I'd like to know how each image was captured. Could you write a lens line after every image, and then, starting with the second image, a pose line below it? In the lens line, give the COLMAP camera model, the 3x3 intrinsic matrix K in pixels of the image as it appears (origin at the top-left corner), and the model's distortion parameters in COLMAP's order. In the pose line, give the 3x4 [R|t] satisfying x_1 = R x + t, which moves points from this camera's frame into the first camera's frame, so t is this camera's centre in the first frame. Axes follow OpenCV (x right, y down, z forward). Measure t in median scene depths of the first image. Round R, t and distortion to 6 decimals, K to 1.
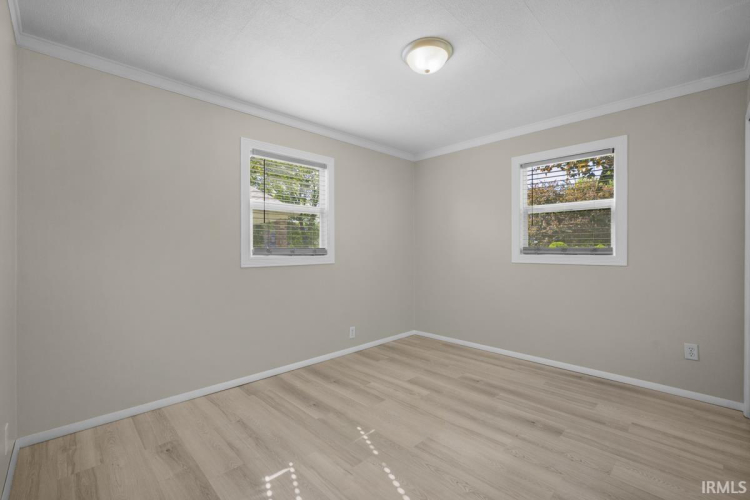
lens RADIAL K [[334.2, 0, 375.0], [0, 334.2, 250.0], [0, 0, 1]] dist [-0.001913, 0.000913]
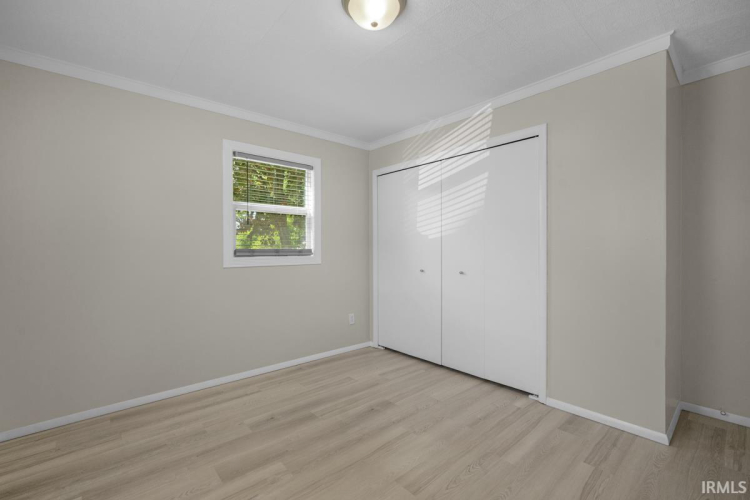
lens RADIAL K [[334.2, 0, 375.0], [0, 334.2, 250.0], [0, 0, 1]] dist [-0.001913, 0.000913]
pose [[0.037636, -0.000334, 0.999291, -0.520886], [0.007433, 0.999972, 0.000054, -0.003604], [-0.999264, 0.007426, 0.037637, 0.799709]]
